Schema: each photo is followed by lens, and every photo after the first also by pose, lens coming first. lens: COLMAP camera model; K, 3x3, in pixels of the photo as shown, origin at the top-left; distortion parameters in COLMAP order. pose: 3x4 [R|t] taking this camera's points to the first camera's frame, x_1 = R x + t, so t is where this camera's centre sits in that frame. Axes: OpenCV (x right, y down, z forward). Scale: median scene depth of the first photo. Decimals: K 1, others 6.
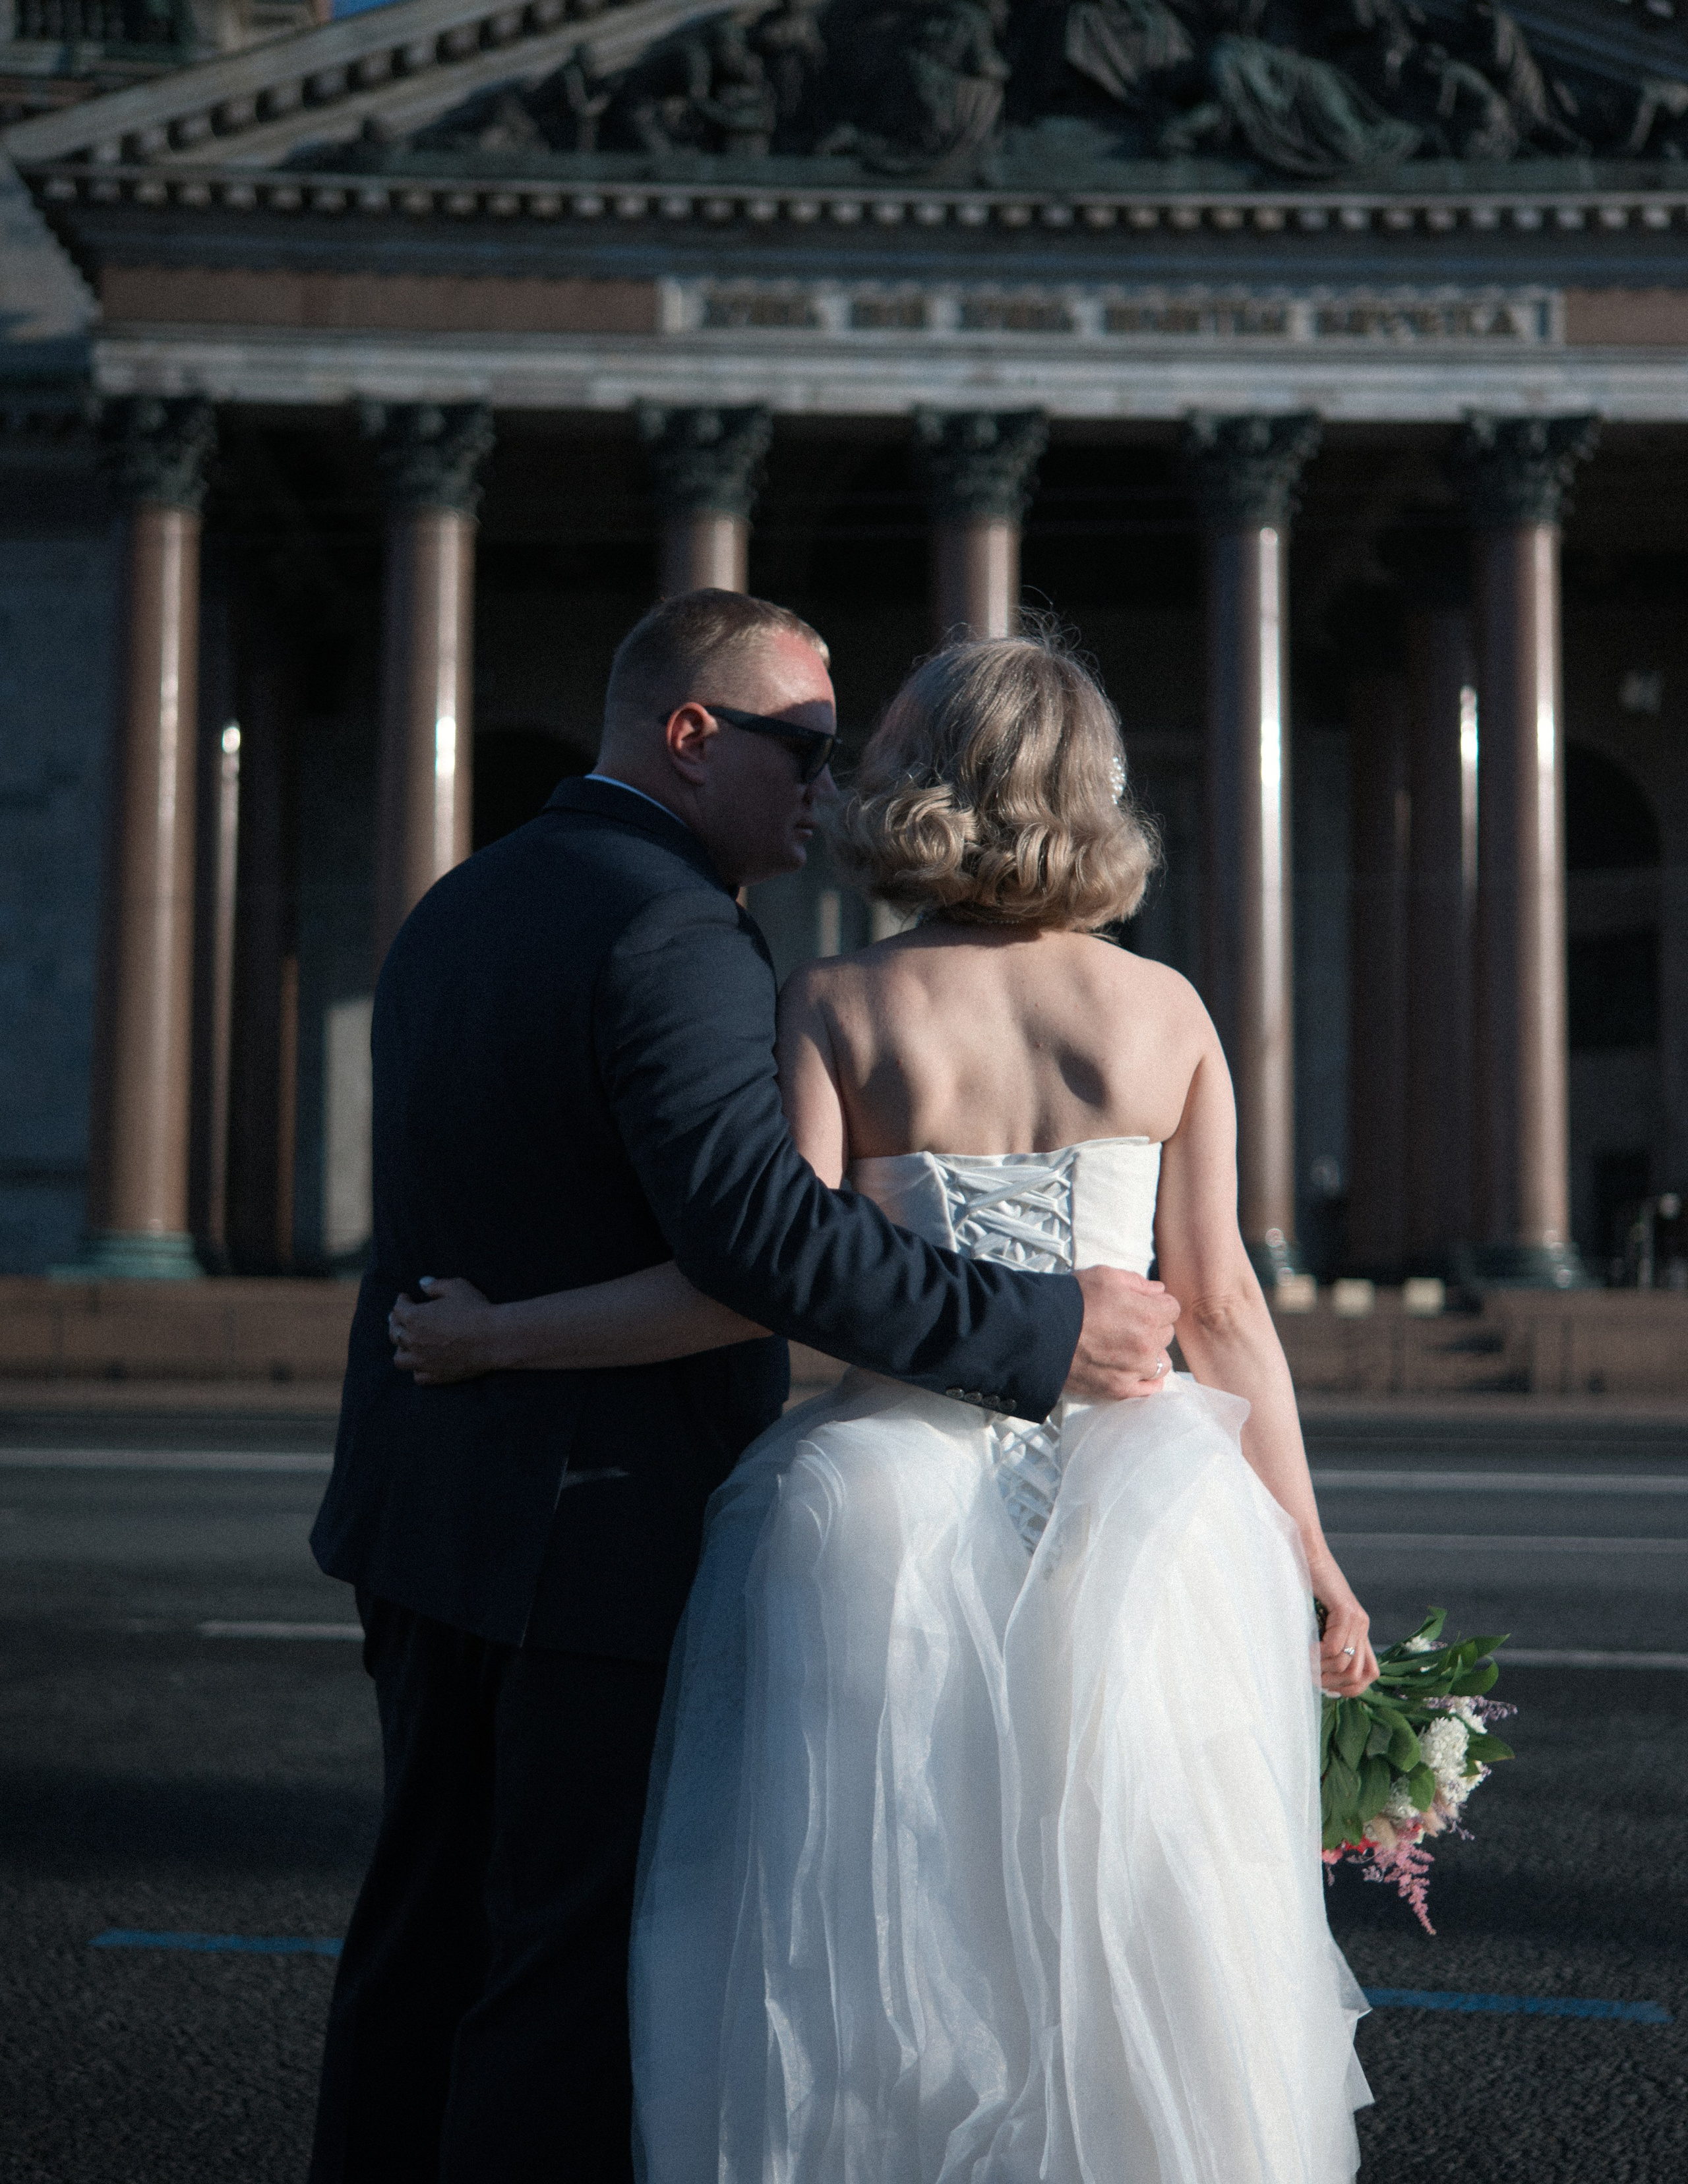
lens RADIAL K [[2402.4, 0, 844.0], [0, 2402.4, 1092.0], [0, 0, 1]] dist [0.025983, 0.021022]
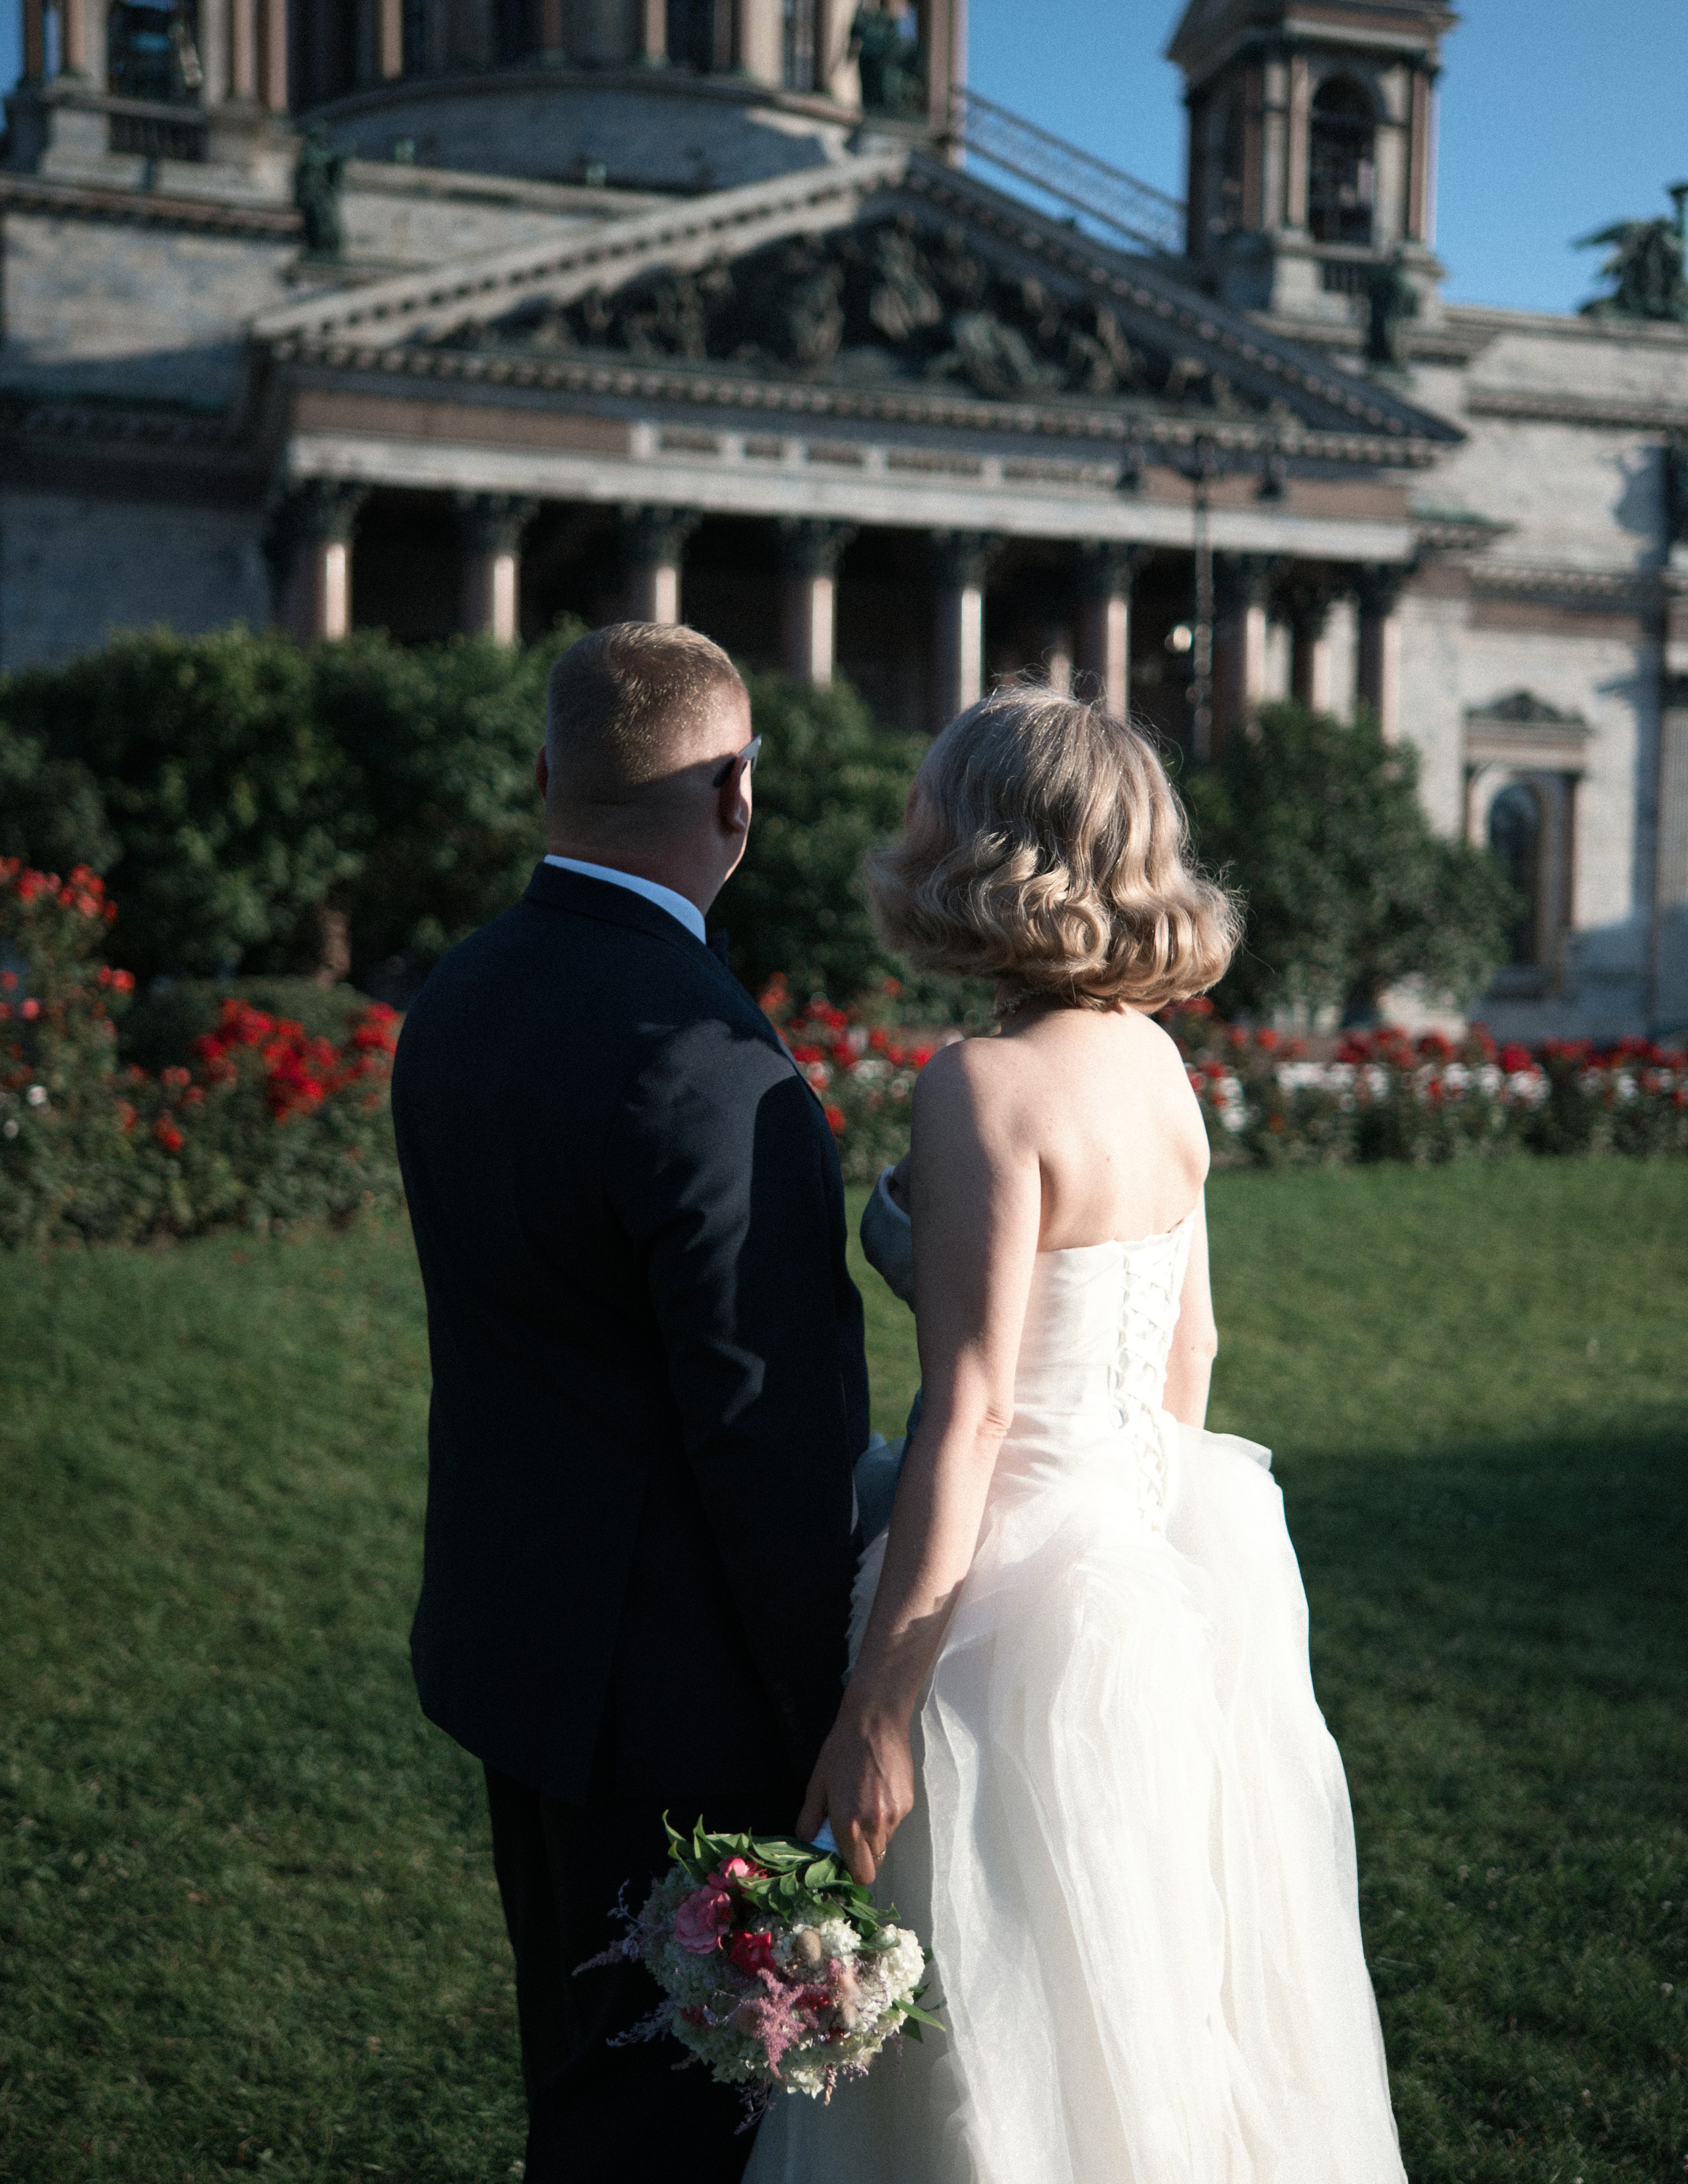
lens RADIAL K [[2402.4, 0, 844.0], [0, 2402.4, 1092.0], [0, 0, 1]] dist [0.025983, 0.021022]
pose [[0.963772, -0.001832, 0.266721, -0.387907], [-0.025008, 0.994951, 0.097198, -0.039209], [-0.265552, -0.100347, 0.958860, -0.707122]]
